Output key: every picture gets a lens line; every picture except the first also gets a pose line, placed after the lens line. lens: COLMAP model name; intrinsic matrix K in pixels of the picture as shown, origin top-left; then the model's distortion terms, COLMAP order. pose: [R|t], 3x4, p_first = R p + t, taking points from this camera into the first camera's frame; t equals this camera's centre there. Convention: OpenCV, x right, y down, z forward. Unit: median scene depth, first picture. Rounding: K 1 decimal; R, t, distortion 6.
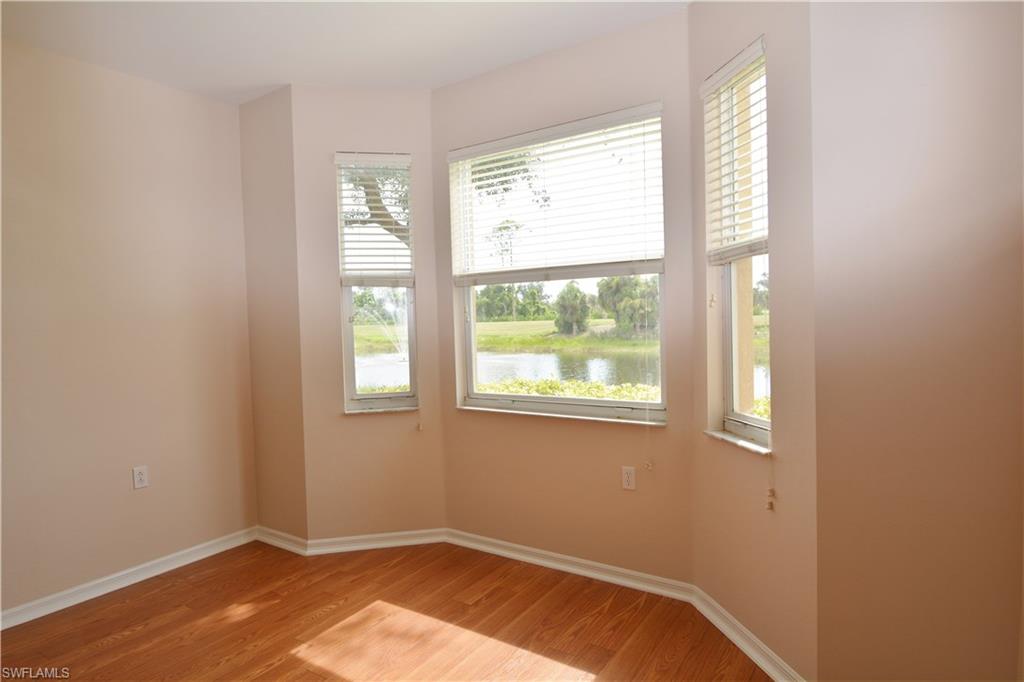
lens RADIAL K [[578.2, 0, 512.0], [0, 578.2, 341.0], [0, 0, 1]] dist [-0.003125, -0.000888]
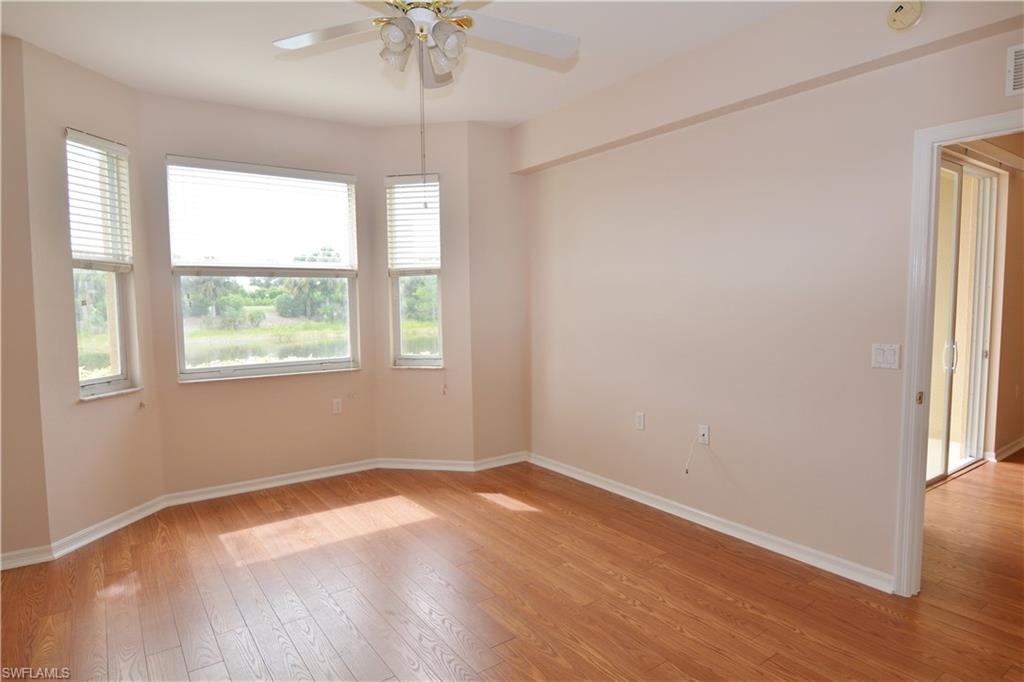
lens RADIAL K [[578.2, 0, 512.0], [0, 578.2, 341.0], [0, 0, 1]] dist [-0.003125, -0.000888]
pose [[0.362453, -0.043977, 0.930964, -1.067594], [0.036473, 0.998790, 0.032981, 0.023322], [-0.931288, 0.022001, 0.363618, -0.022148]]
